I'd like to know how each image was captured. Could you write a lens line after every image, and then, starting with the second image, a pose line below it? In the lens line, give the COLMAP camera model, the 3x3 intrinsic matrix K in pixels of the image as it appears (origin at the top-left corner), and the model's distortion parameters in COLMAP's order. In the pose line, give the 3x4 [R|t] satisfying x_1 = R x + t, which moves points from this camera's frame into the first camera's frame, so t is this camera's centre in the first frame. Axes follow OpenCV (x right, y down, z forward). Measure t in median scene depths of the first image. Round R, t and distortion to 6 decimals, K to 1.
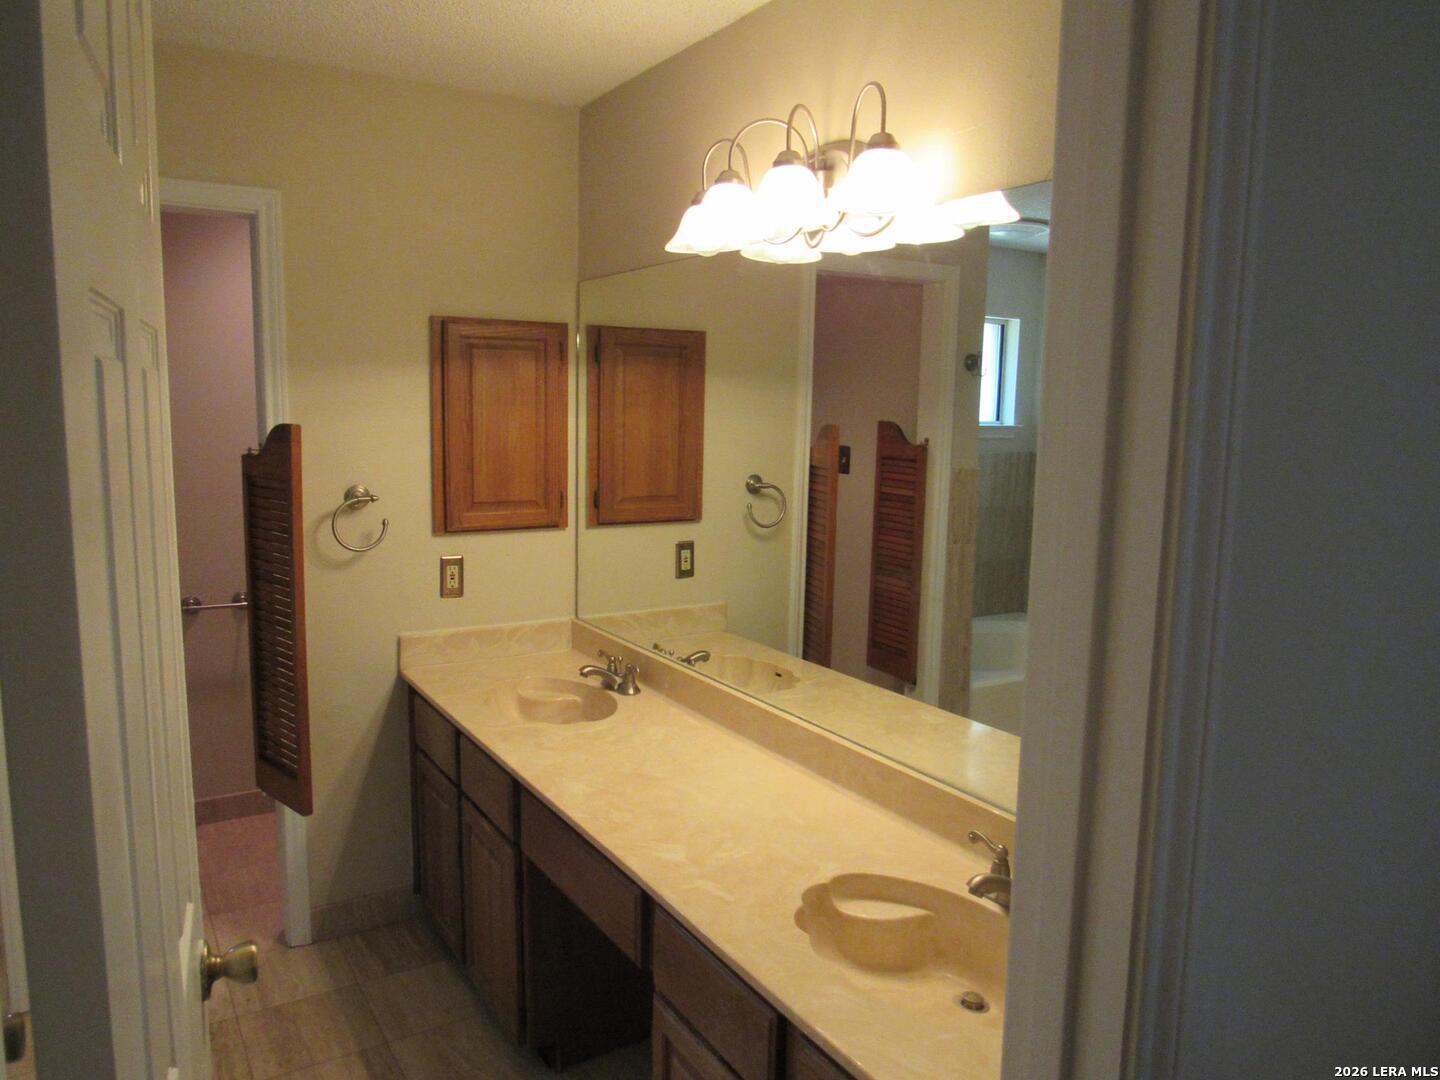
lens RADIAL K [[1028.7, 0, 719.0], [0, 1028.7, 539.7], [0, 0, 1]] dist [-0.025455, 0.003640]
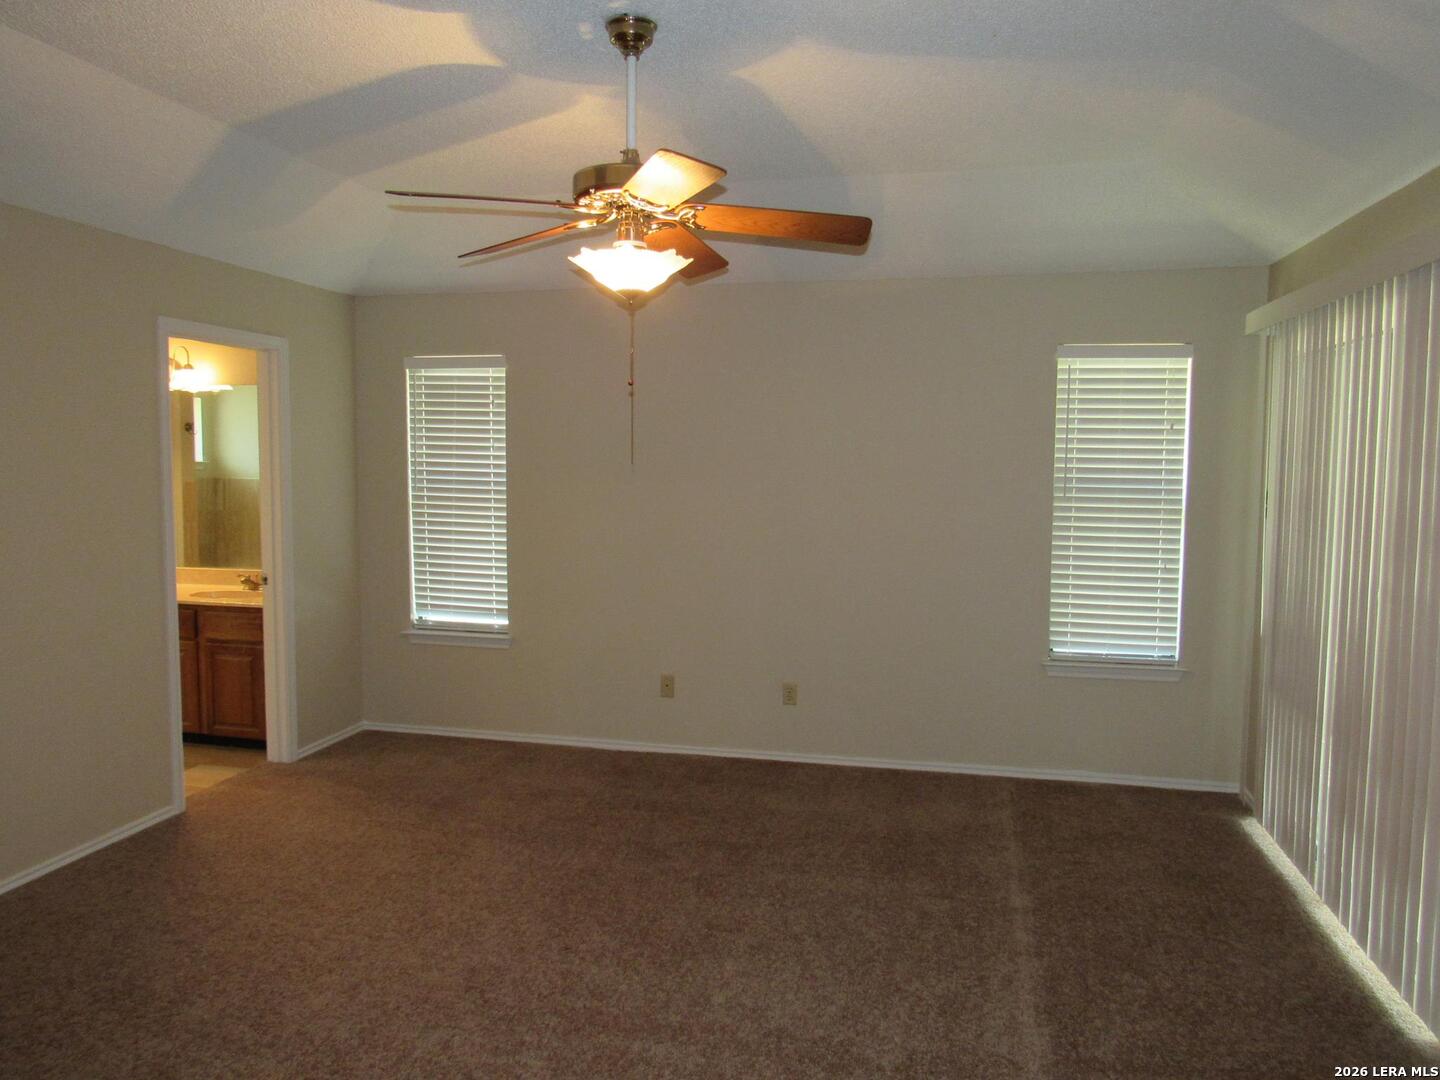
lens RADIAL K [[1028.7, 0, 719.8], [0, 1028.7, 535.3], [0, 0, 1]] dist [-0.025455, 0.003640]
pose [[0.703829, -0.061270, 0.707722, -0.422262], [0.094659, 0.995478, -0.007956, 0.138962], [-0.704034, 0.072592, 0.706446, -1.045450]]
